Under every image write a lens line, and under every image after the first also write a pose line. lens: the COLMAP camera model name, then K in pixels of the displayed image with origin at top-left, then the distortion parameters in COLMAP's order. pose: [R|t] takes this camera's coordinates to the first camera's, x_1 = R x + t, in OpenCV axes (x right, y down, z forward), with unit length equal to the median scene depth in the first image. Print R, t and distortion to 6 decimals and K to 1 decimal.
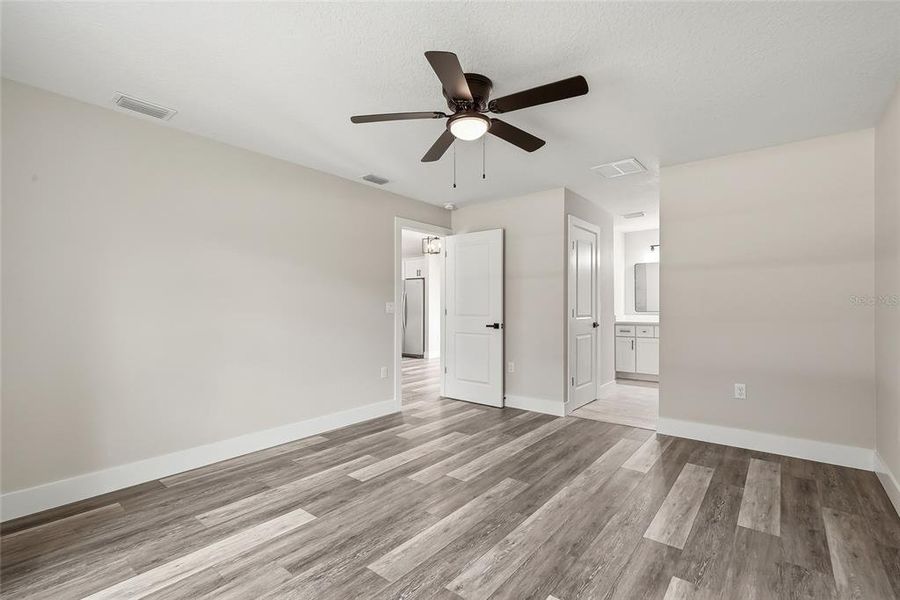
lens RADIAL K [[425.3, 0, 451.9], [0, 425.3, 303.1], [0, 0, 1]] dist [0.000814, 0.000075]
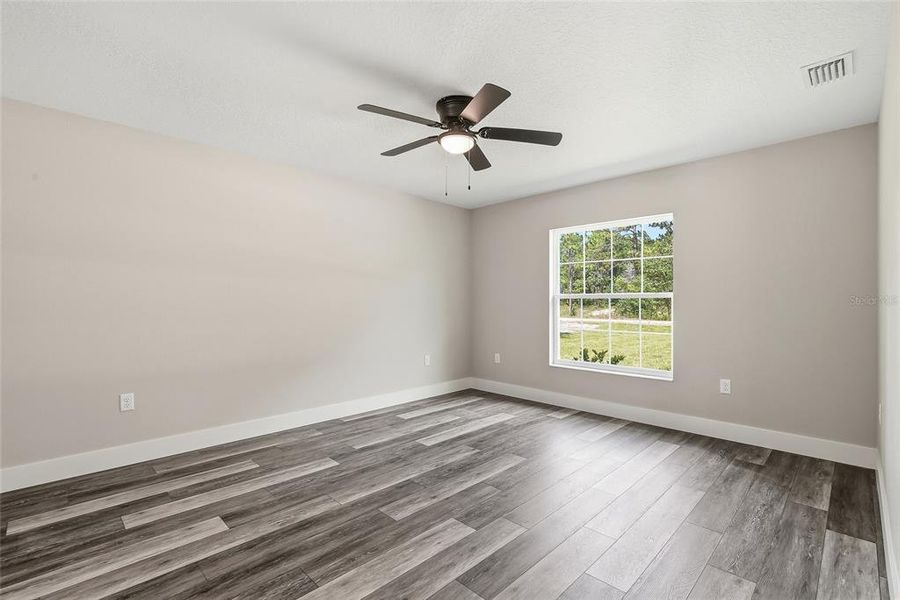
lens RADIAL K [[425.3, 0, 453.6], [0, 425.3, 296.9], [0, 0, 1]] dist [0.000814, 0.000075]
pose [[-0.995508, 0.002430, 0.094644, -0.054194], [0.000591, 0.999811, -0.019455, 0.014142], [-0.094673, -0.019312, -0.995321, 2.015994]]
